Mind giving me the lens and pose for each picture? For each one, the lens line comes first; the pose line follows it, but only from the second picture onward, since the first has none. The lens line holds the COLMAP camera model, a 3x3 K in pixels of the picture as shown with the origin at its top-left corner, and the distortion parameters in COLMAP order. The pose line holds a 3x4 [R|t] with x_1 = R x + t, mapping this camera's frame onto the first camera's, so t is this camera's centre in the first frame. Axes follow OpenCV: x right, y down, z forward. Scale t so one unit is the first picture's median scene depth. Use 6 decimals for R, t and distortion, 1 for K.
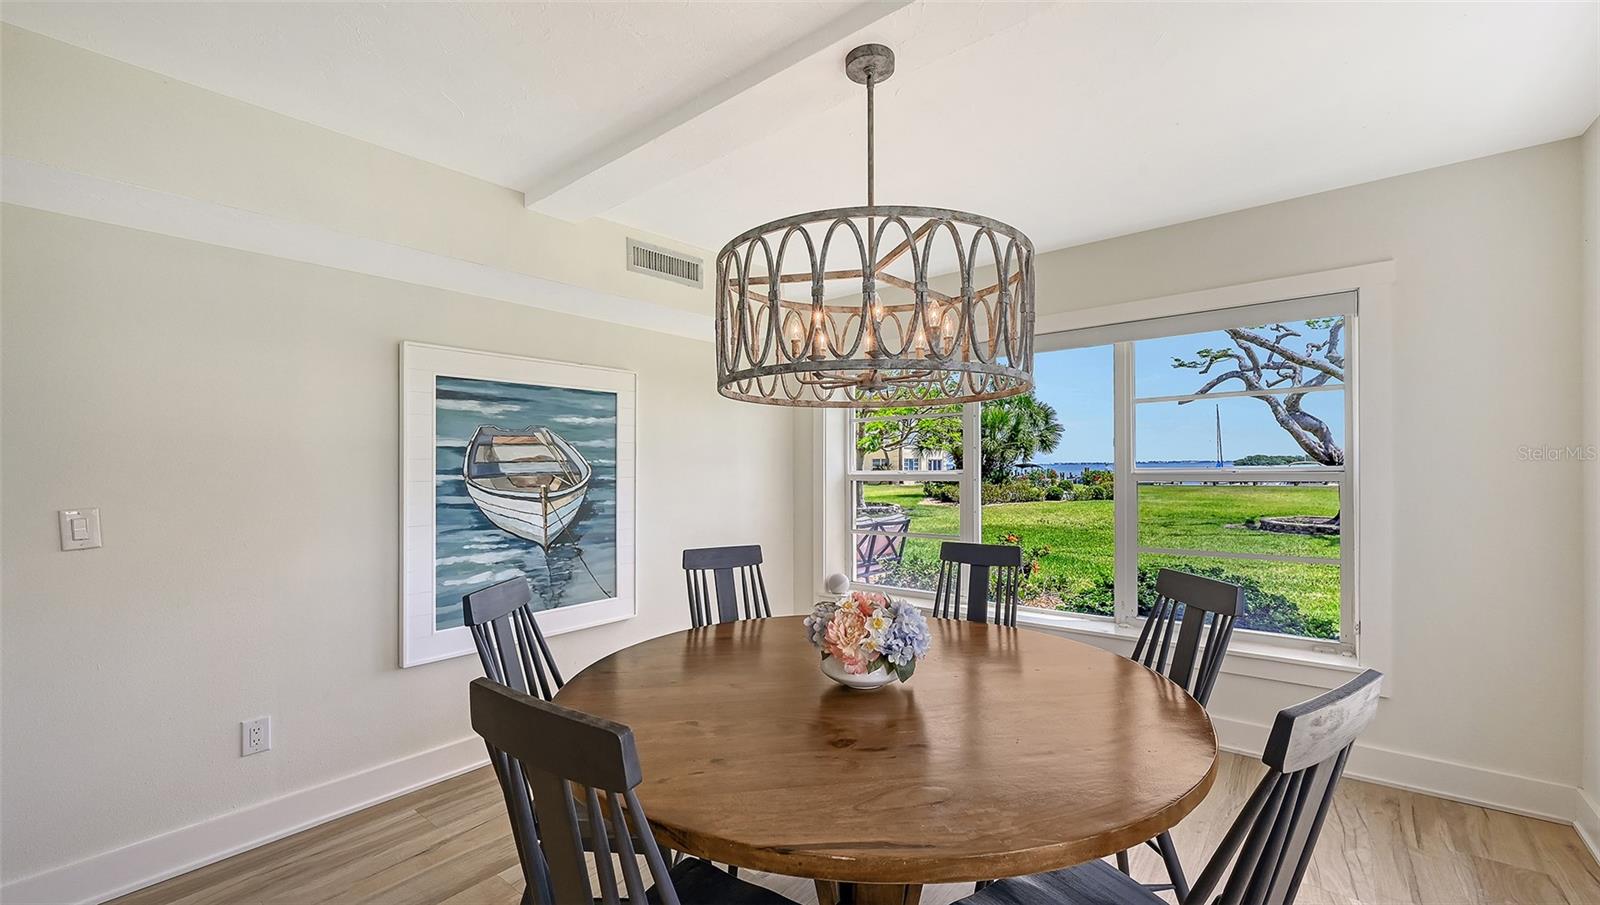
lens RADIAL K [[648.0, 0, 803.2], [0, 648.0, 463.9], [0, 0, 1]] dist [-0.003138, 0.001521]
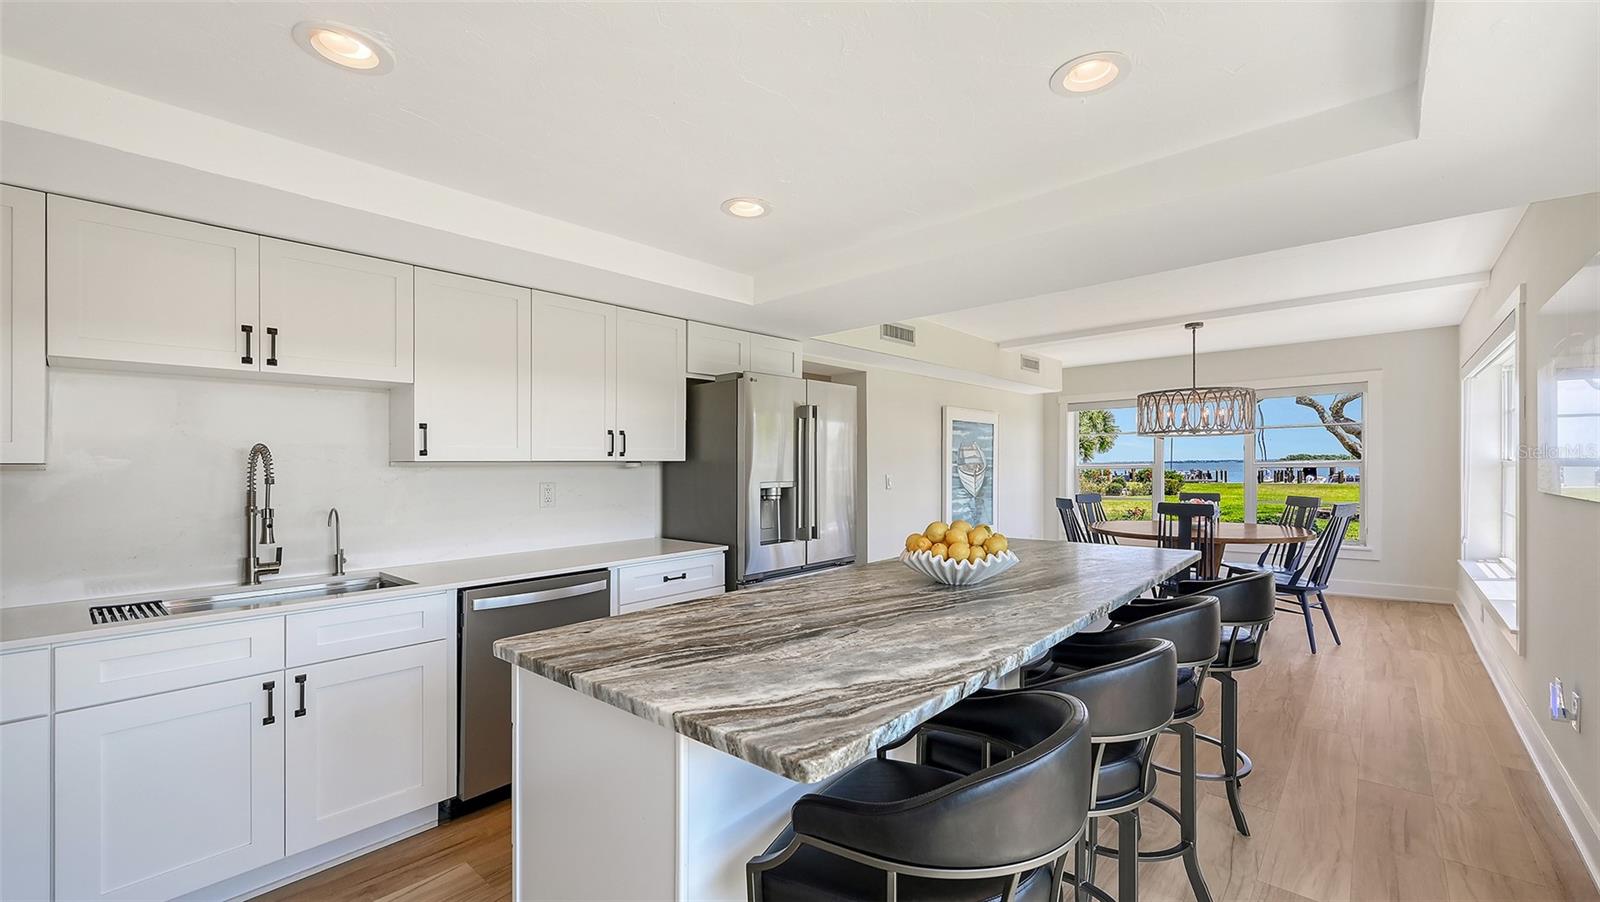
lens RADIAL K [[648.0, 0, 795.0], [0, 648.0, 465.2], [0, 0, 1]] dist [-0.003138, 0.001521]
pose [[0.998838, -0.000338, -0.048201, -0.857687], [0.000433, 0.999998, 0.001980, 0.015499], [0.048201, -0.001998, 0.998836, -1.112707]]
